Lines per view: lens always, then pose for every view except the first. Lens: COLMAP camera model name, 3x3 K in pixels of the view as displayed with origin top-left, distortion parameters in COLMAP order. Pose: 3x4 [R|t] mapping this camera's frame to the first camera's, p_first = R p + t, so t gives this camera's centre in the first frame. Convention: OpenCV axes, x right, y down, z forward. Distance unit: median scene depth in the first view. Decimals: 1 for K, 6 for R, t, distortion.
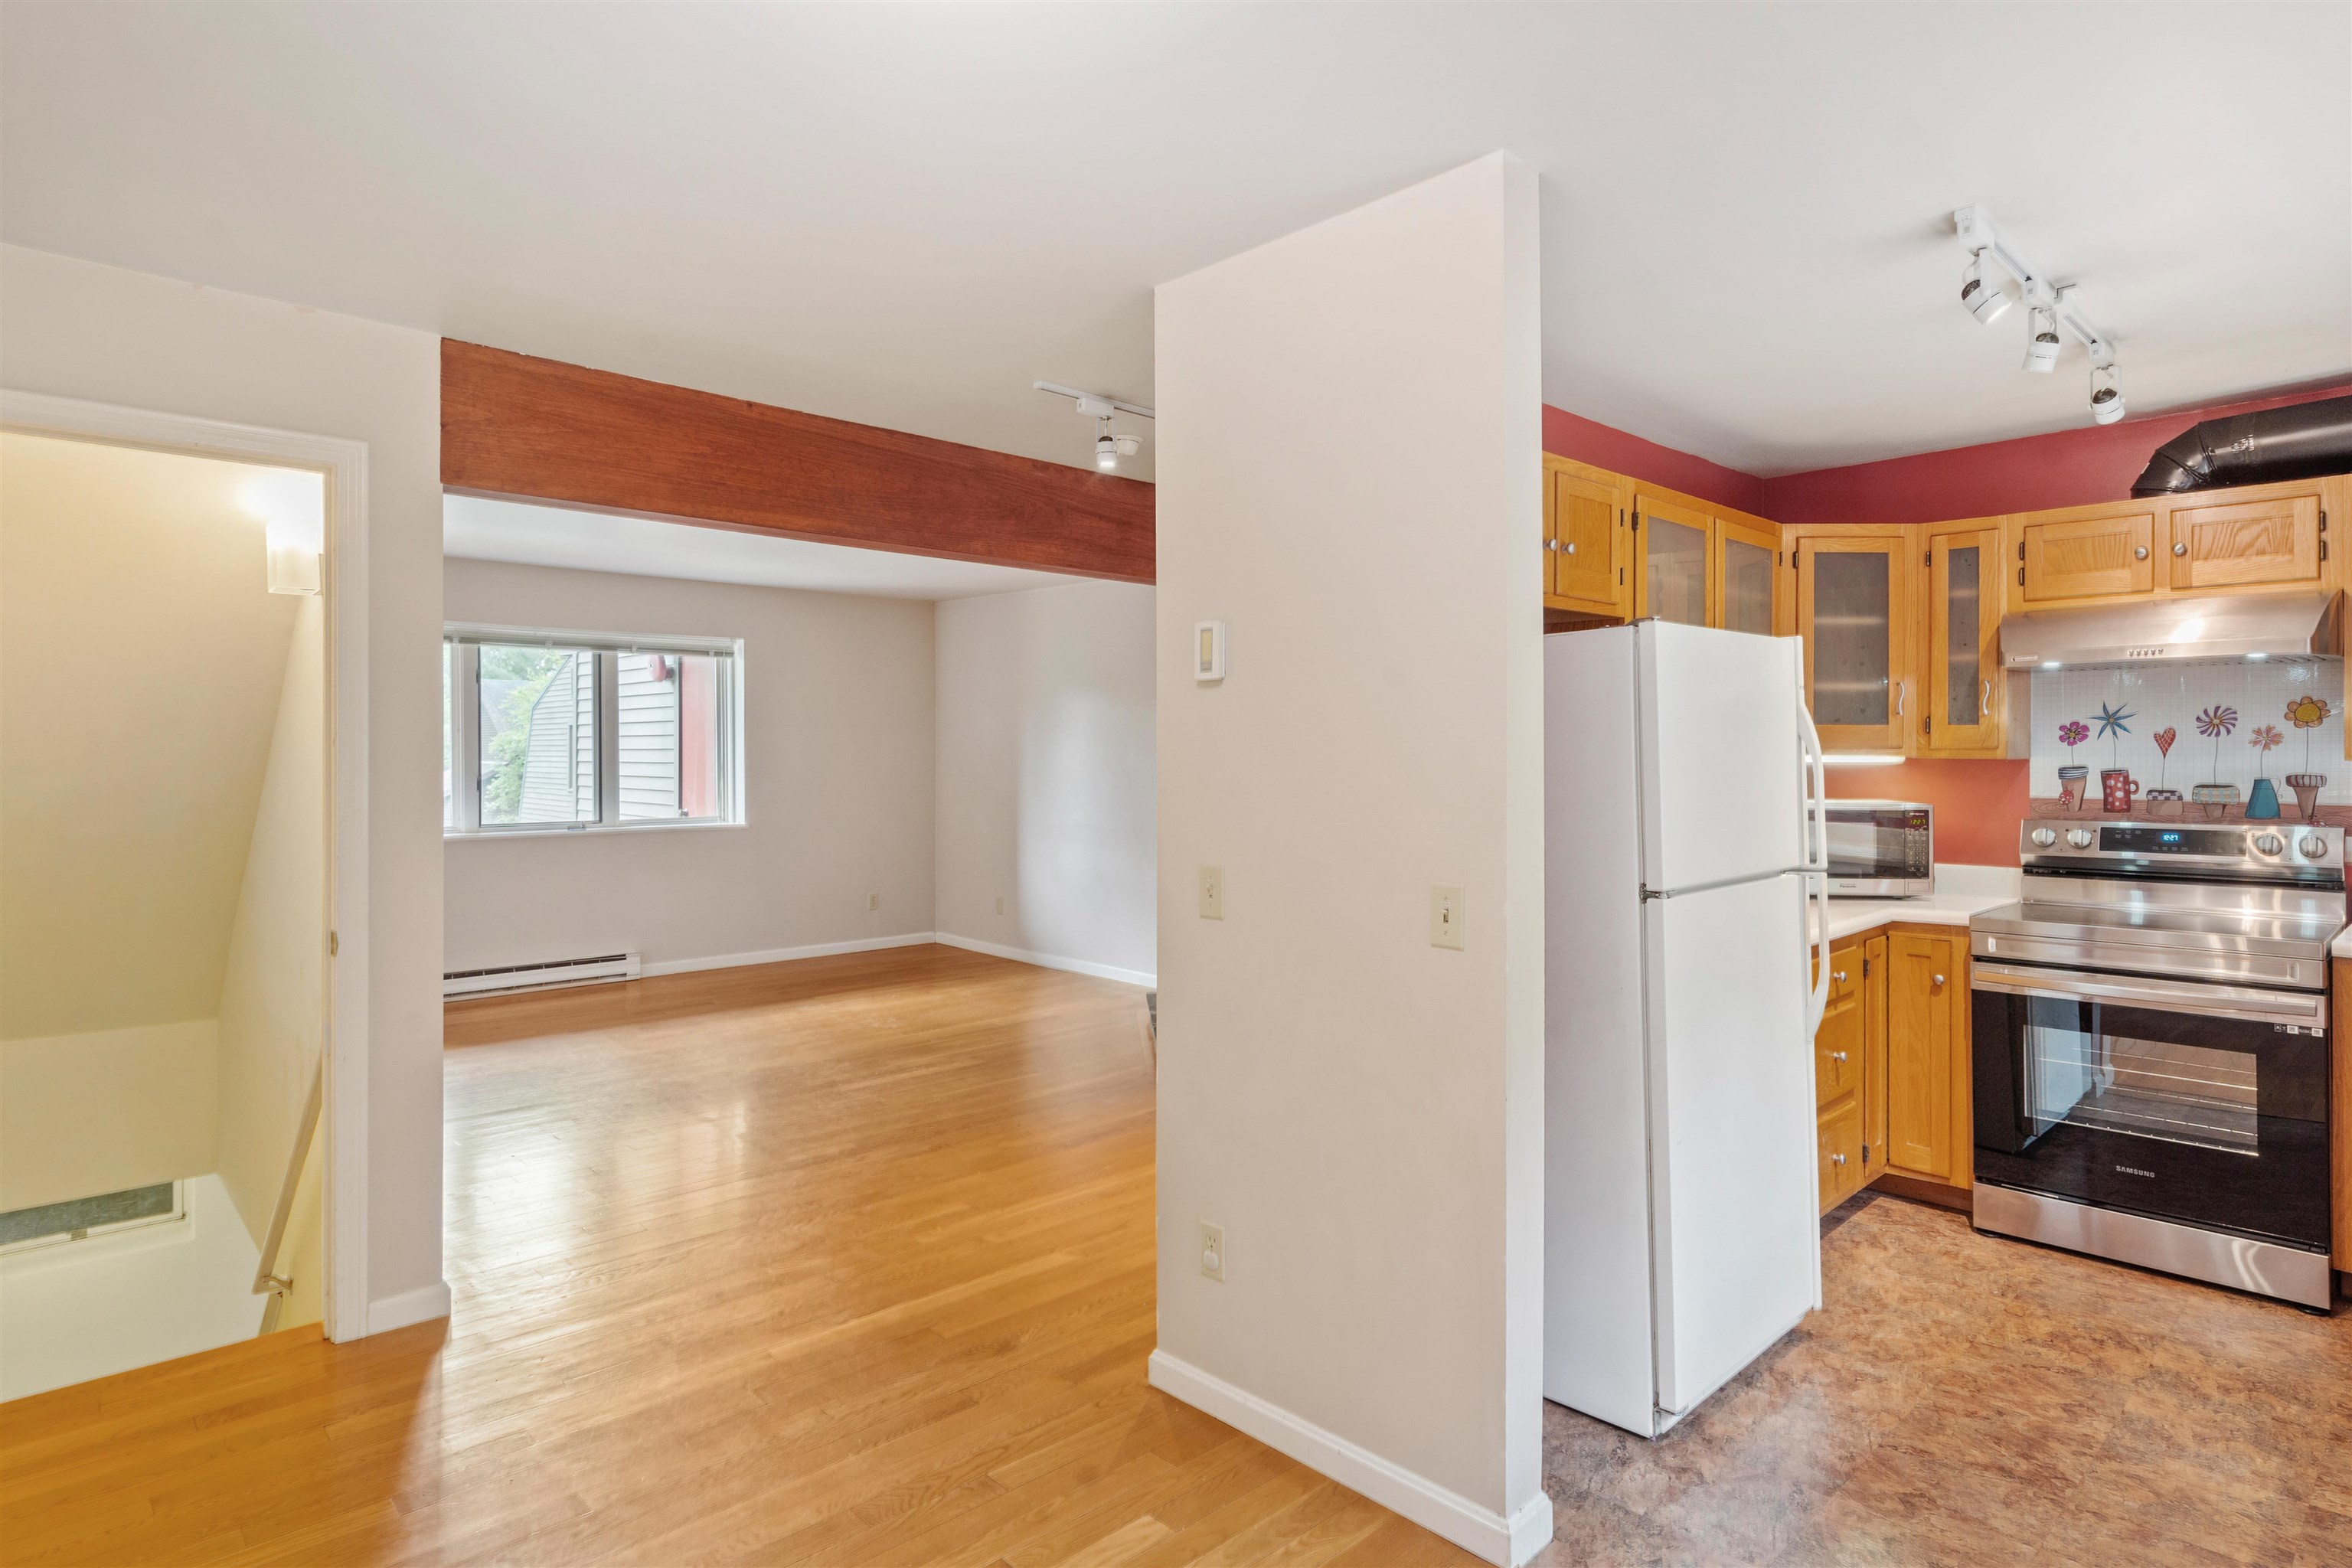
lens RADIAL K [[1266.4, 0, 1173.6], [0, 1266.4, 750.8], [0, 0, 1]] dist [0.001308, 0.000361]
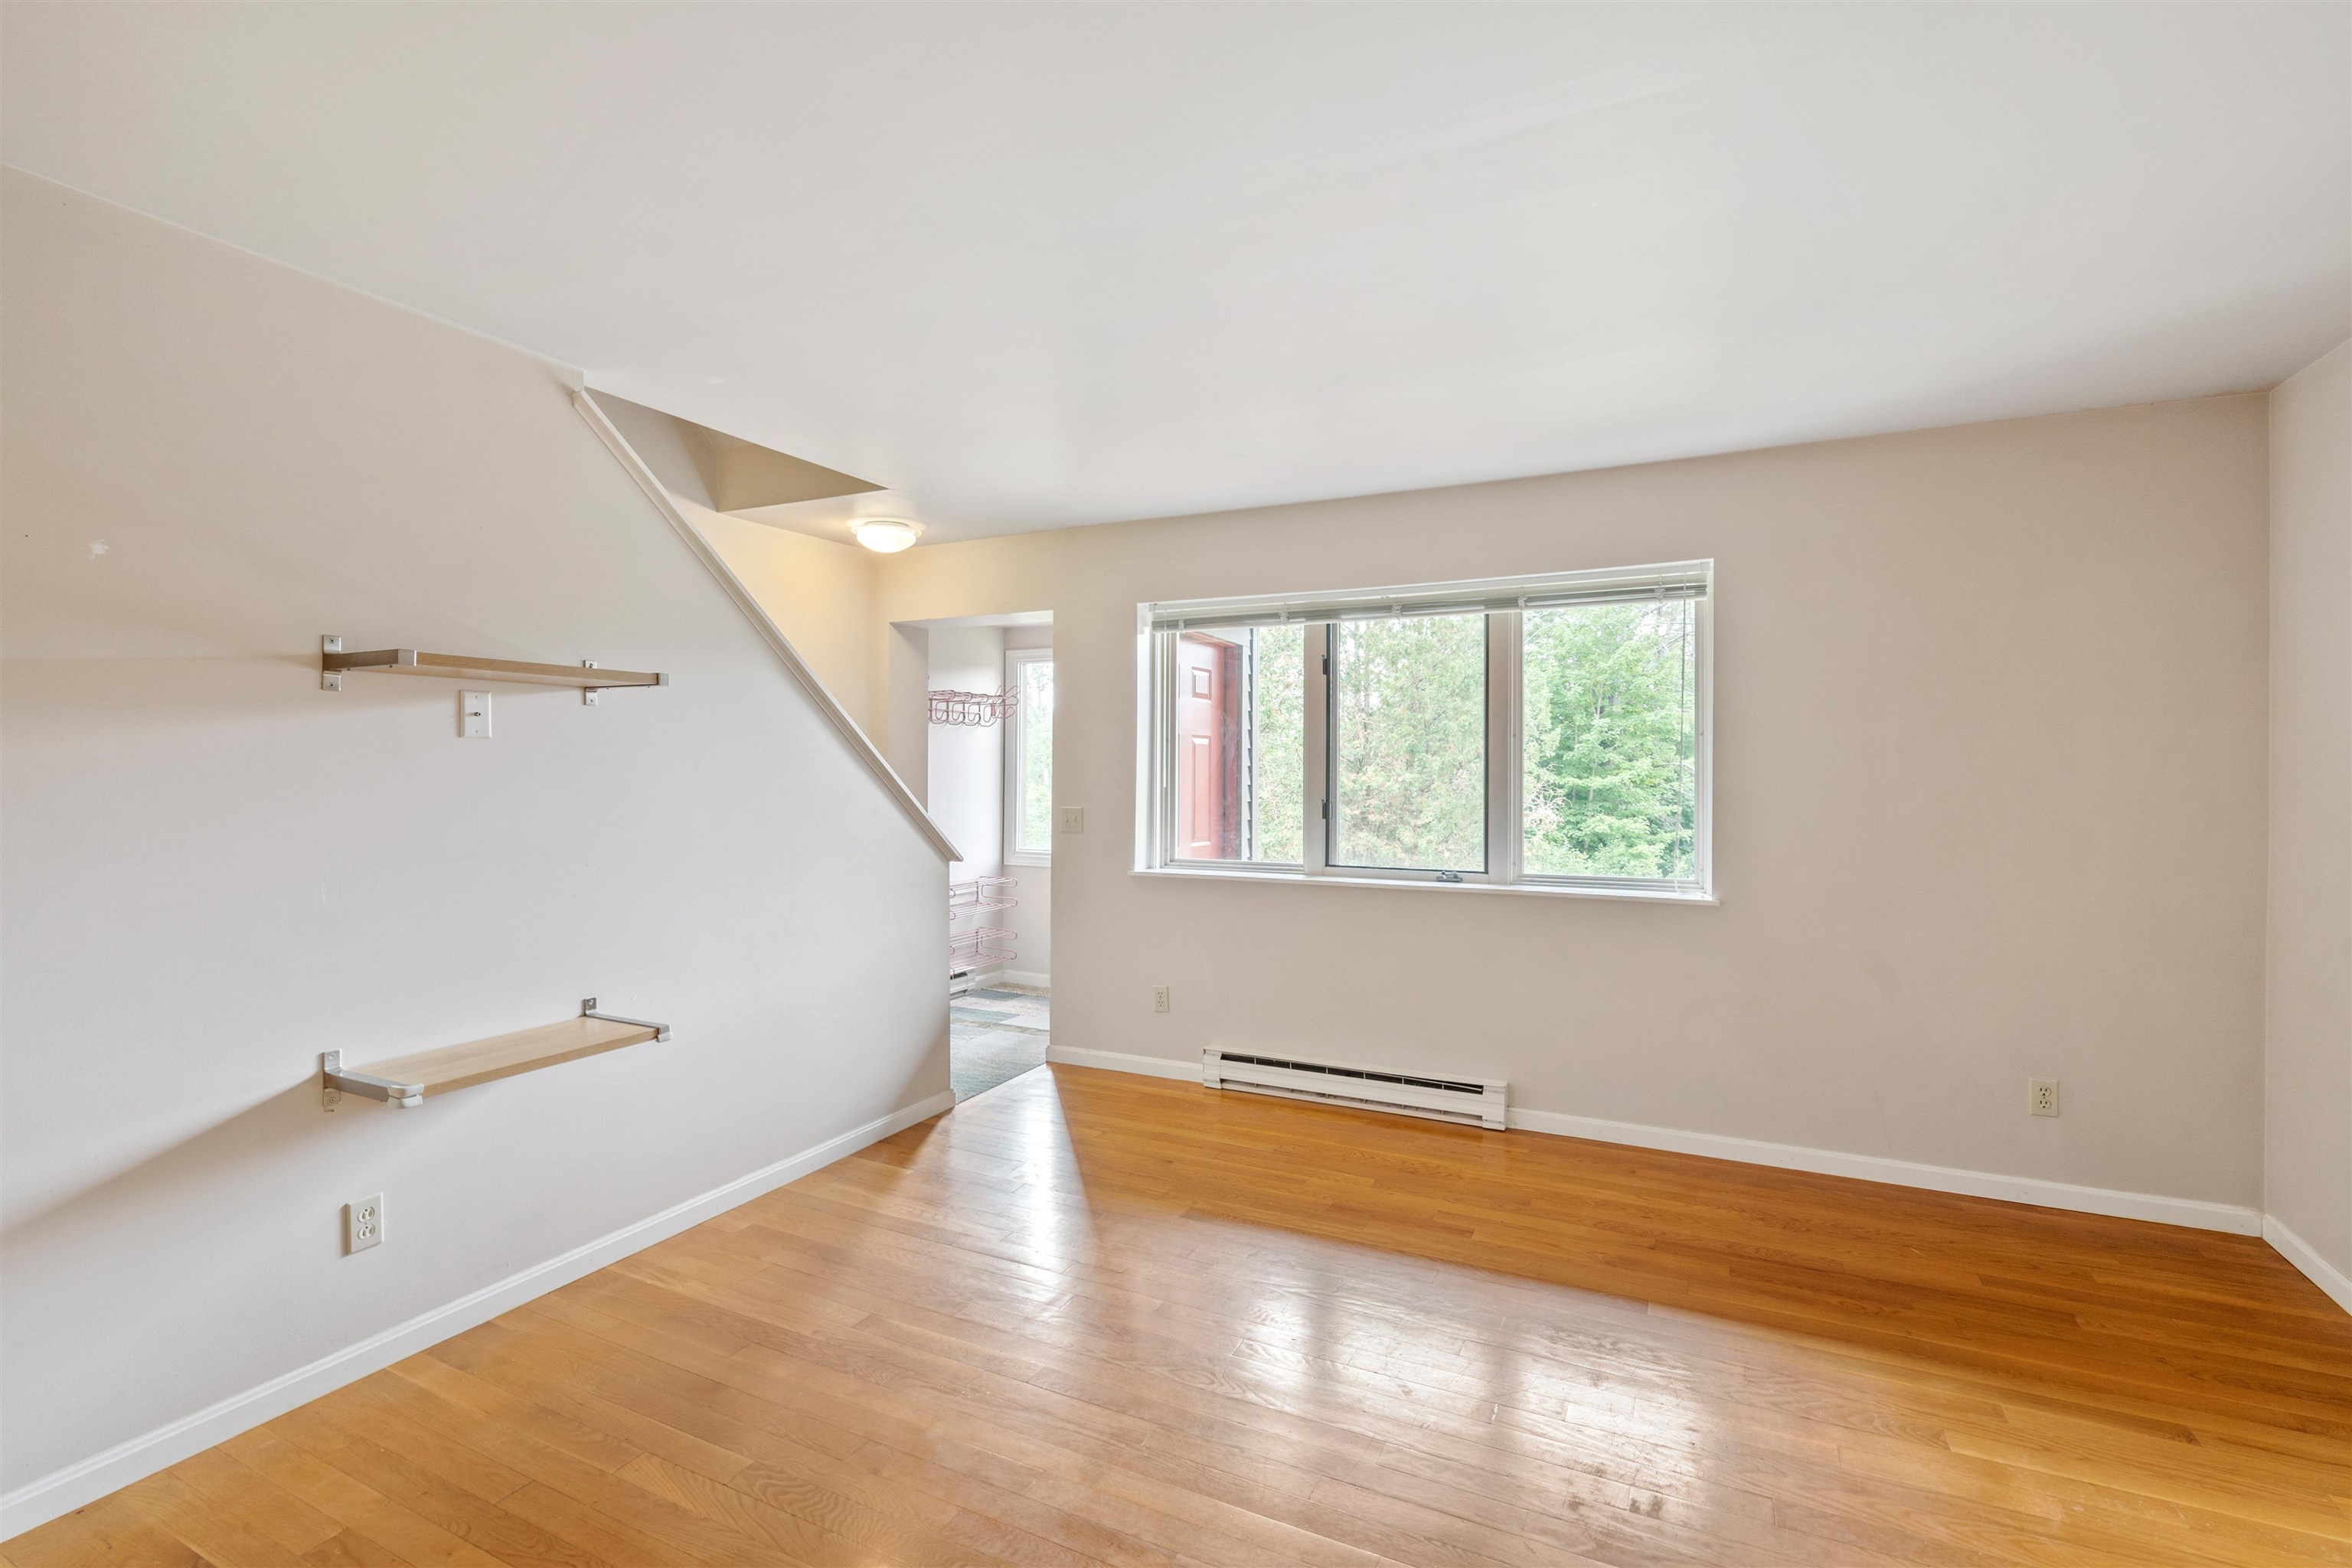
lens RADIAL K [[1071.1, 0, 1181.3], [0, 1071.1, 778.3], [0, 0, 1]] dist [0.000256, 0.001295]
pose [[0.340075, -0.002172, -0.940396, 0.013699], [-0.006333, 0.999969, -0.004600, 0.012585], [0.940377, 0.007520, 0.340051, 0.680861]]
